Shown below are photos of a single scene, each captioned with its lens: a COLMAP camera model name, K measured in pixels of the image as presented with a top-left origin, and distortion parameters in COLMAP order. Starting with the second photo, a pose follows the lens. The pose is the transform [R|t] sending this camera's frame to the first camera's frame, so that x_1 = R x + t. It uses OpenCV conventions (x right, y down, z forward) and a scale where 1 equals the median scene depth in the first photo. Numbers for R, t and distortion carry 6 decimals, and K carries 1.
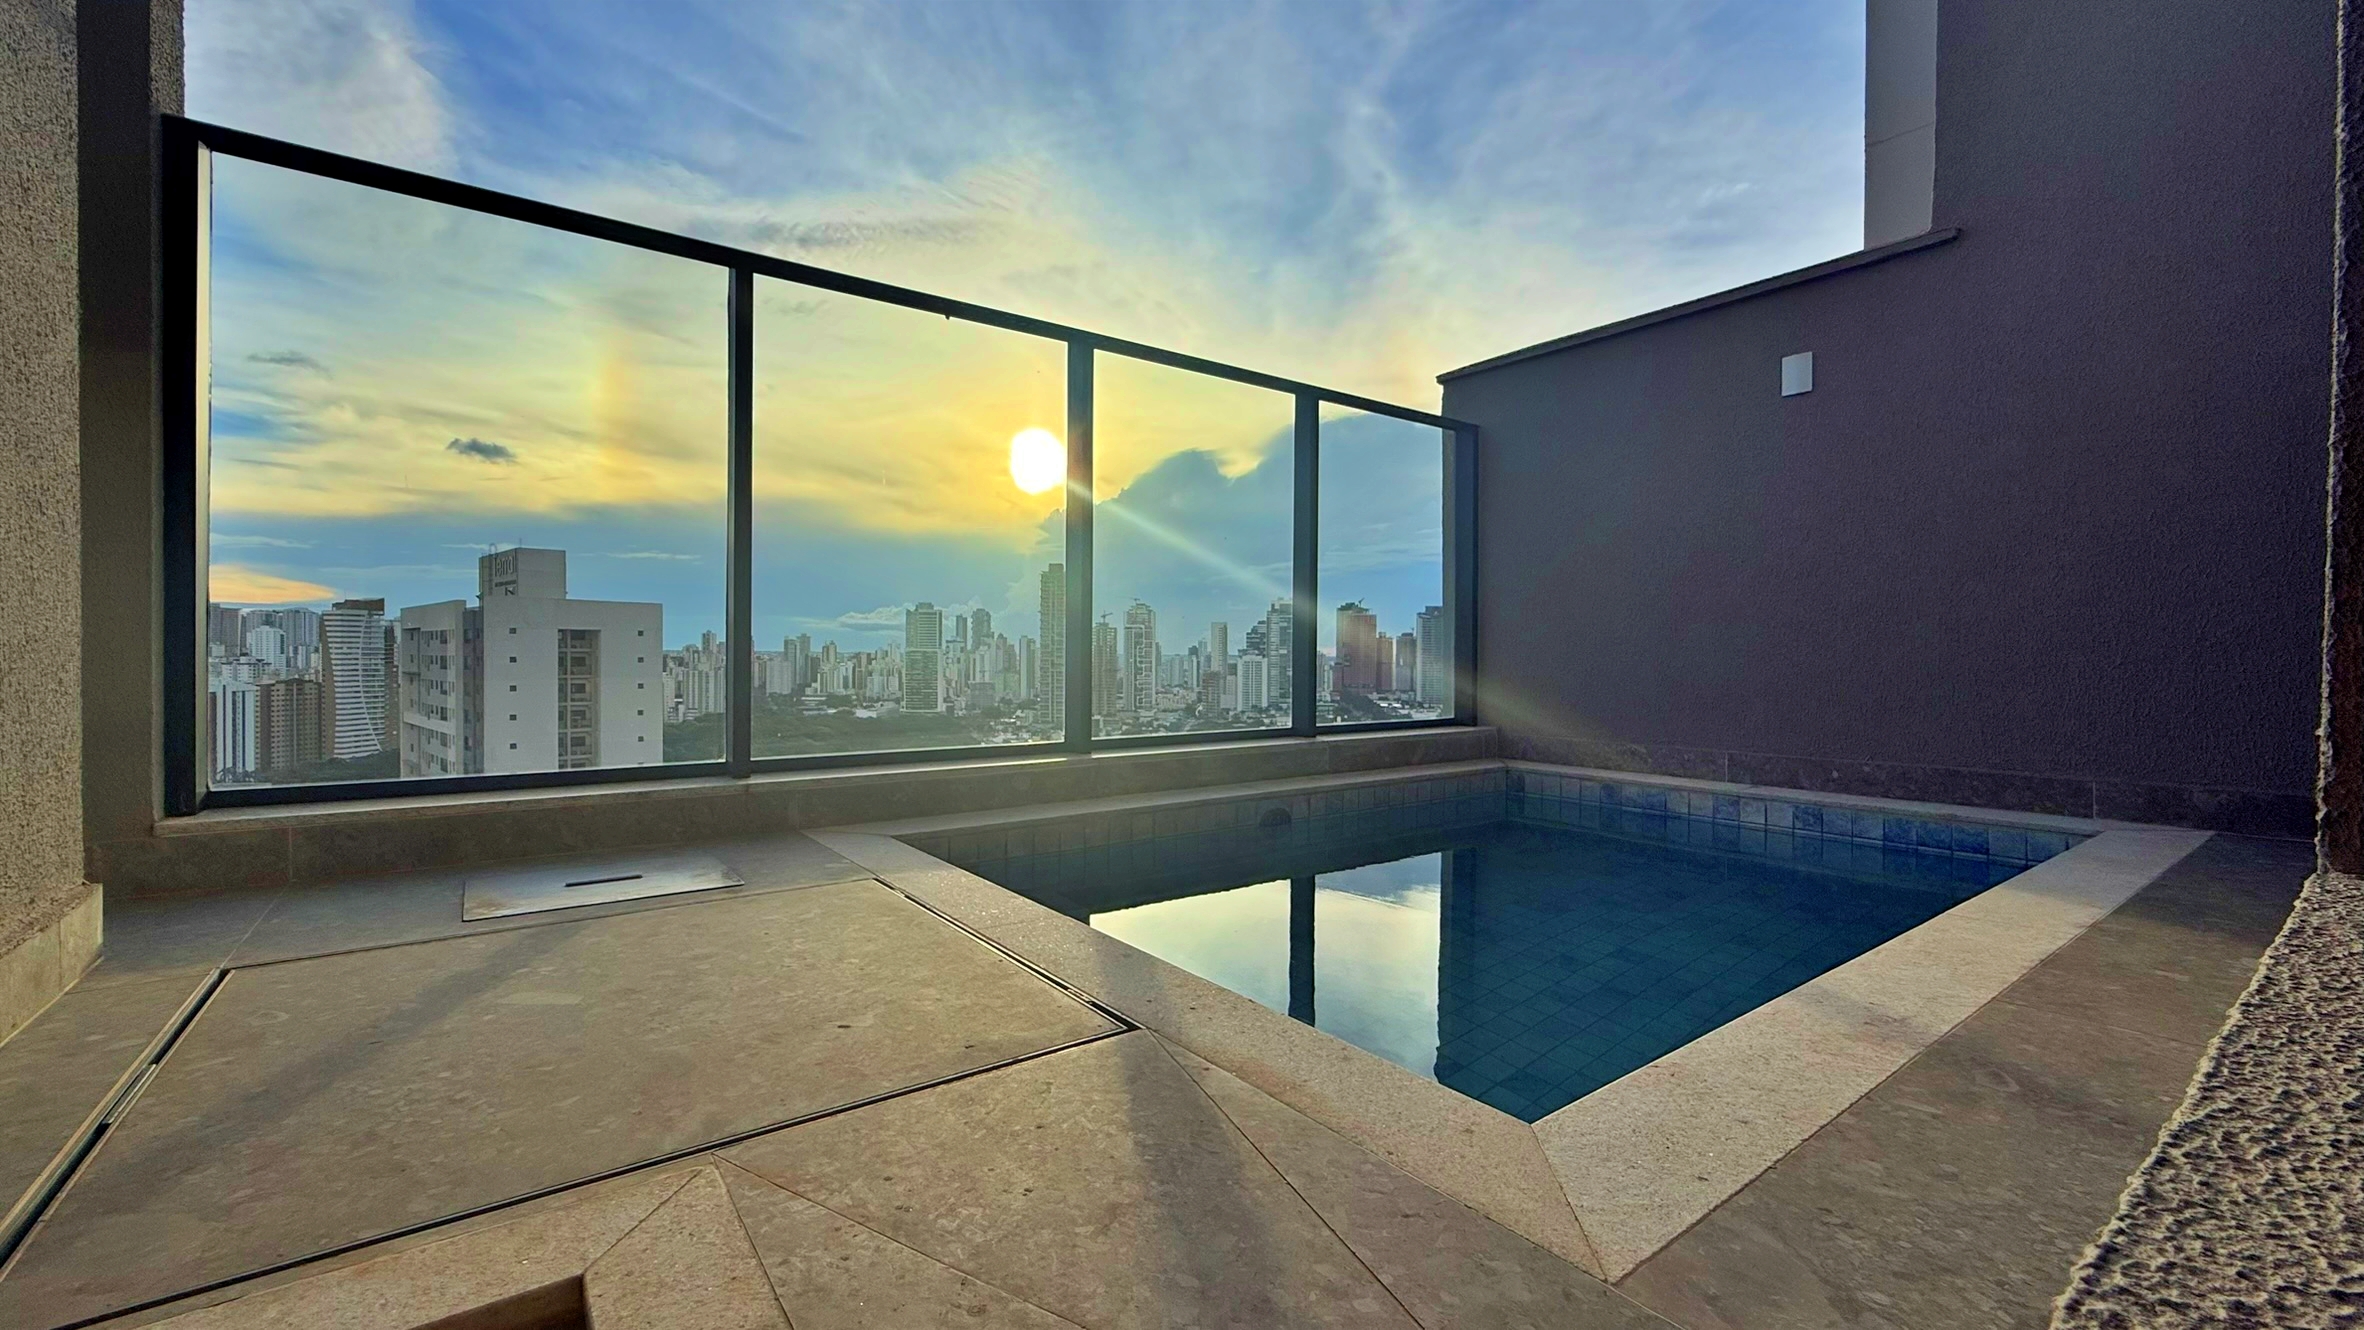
lens RADIAL K [[944.6, 0, 1174.3], [0, 944.6, 675.0], [0, 0, 1]] dist [0.000225, -0.000479]
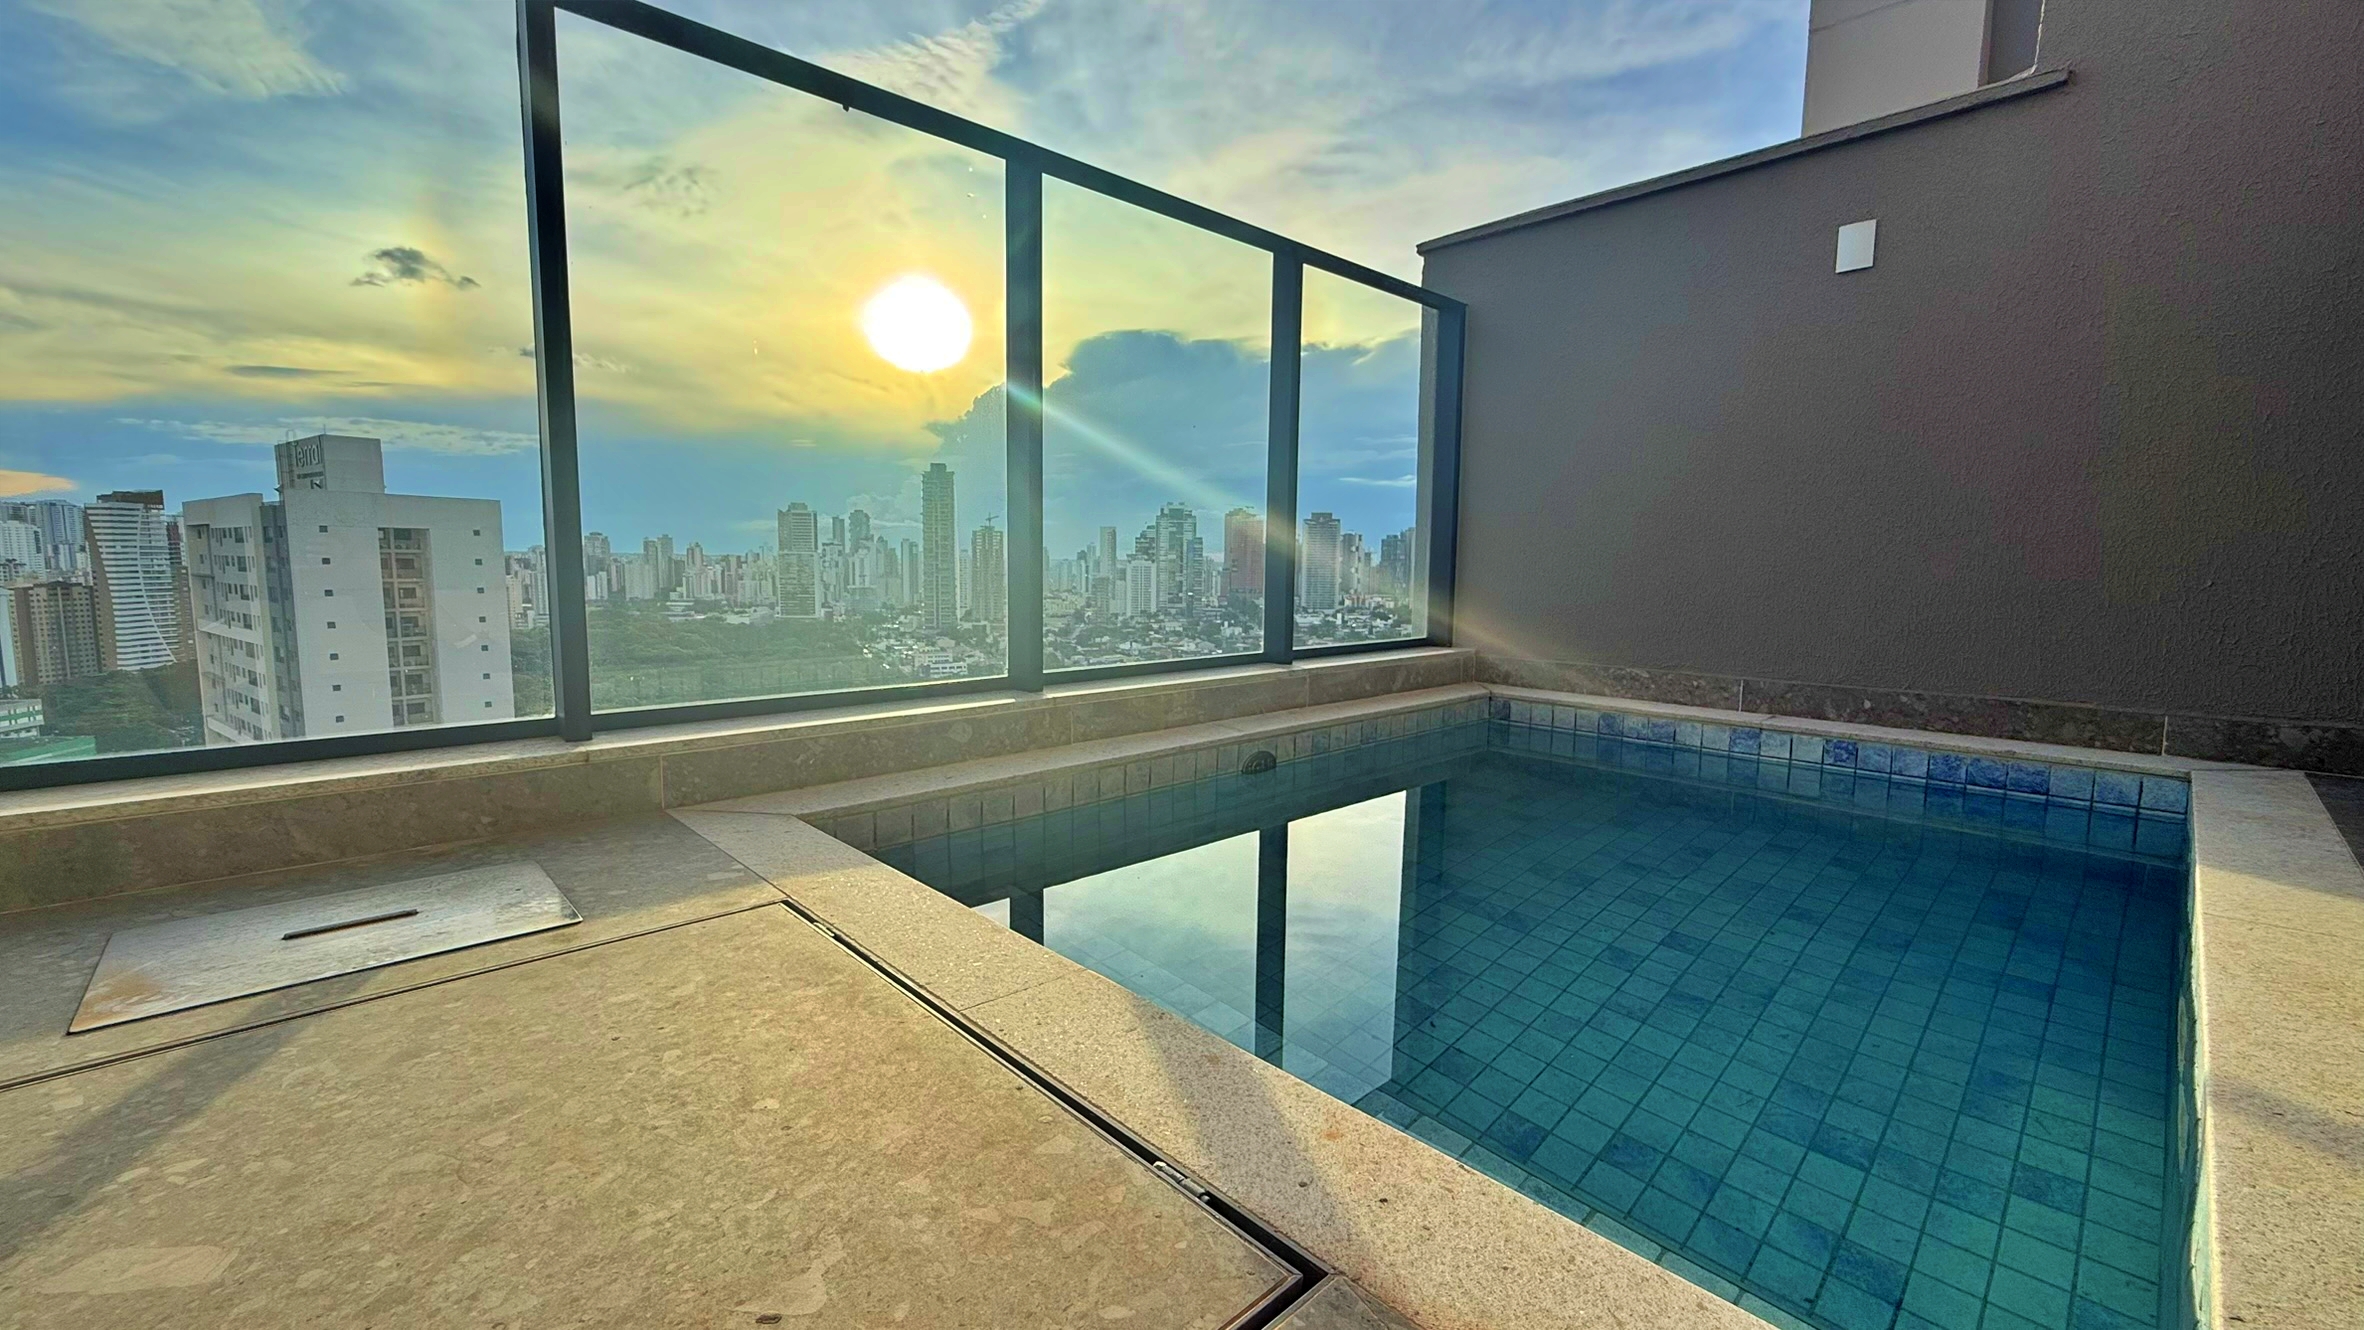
lens RADIAL K [[944.6, 0, 1171.2], [0, 944.6, 669.4], [0, 0, 1]] dist [0.000225, -0.000479]
pose [[0.993469, -0.007796, 0.113832, -0.065995], [-0.002962, 0.995564, 0.094041, -0.011191], [-0.114060, -0.093764, 0.989039, 0.175677]]
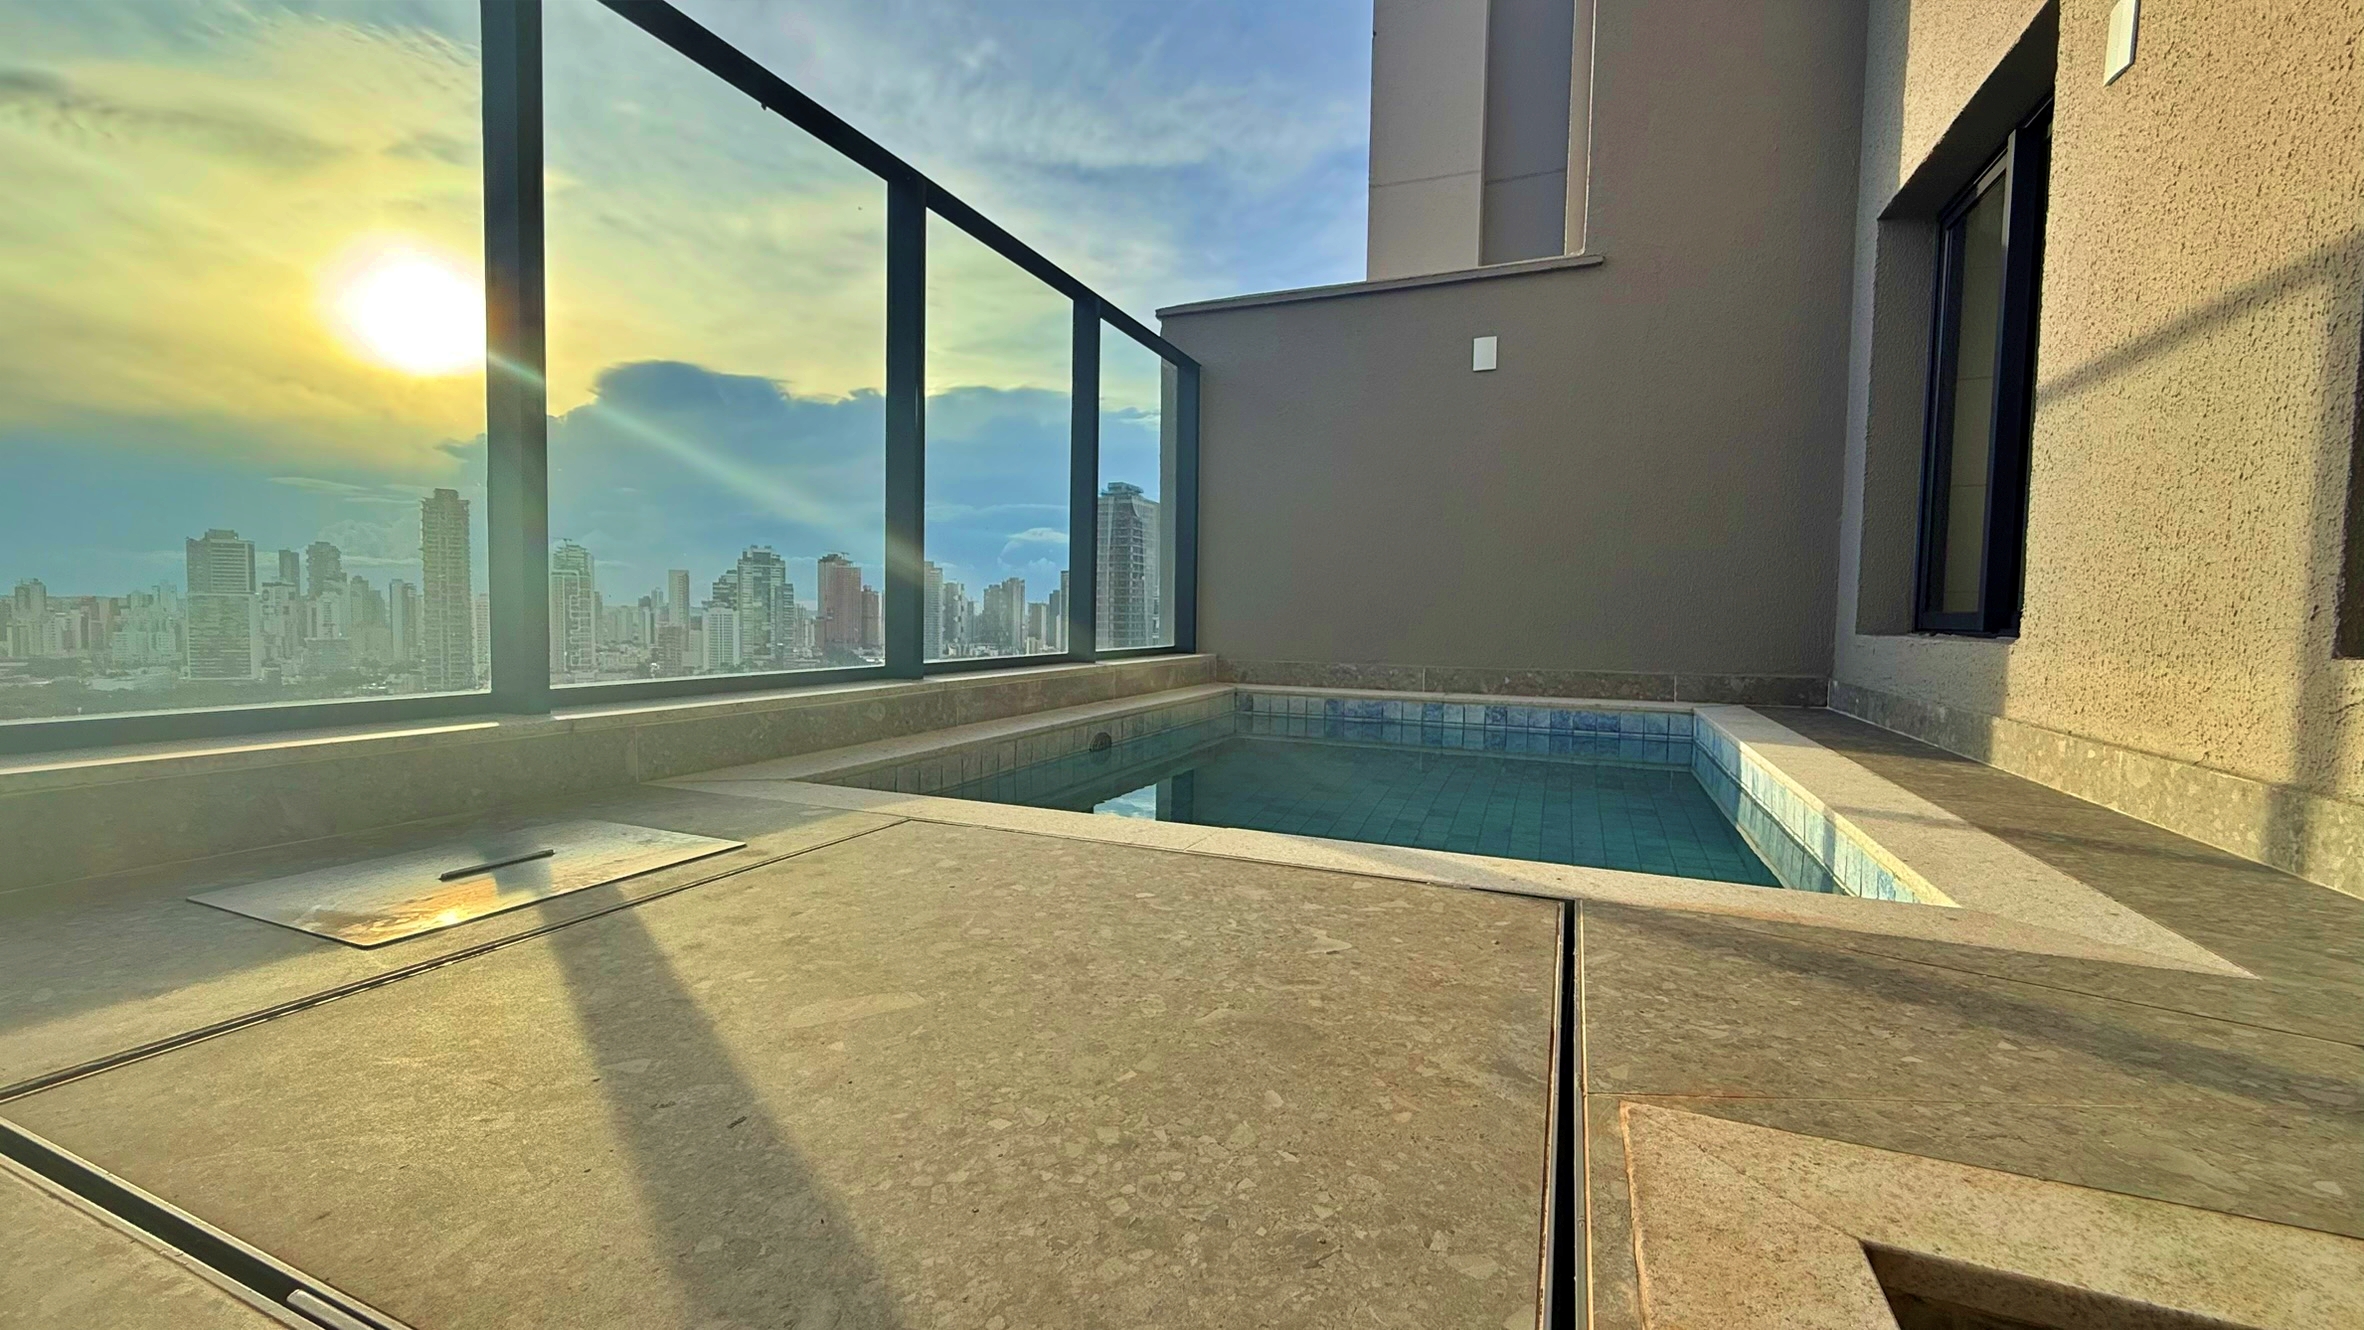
lens RADIAL K [[944.6, 0, 1177.2], [0, 944.6, 660.2], [0, 0, 1]] dist [0.000225, -0.000479]
pose [[0.861293, -0.017165, 0.507818, -0.302819], [0.000687, 0.999468, 0.032618, 0.036532], [-0.508107, -0.027745, 0.860847, 0.140260]]
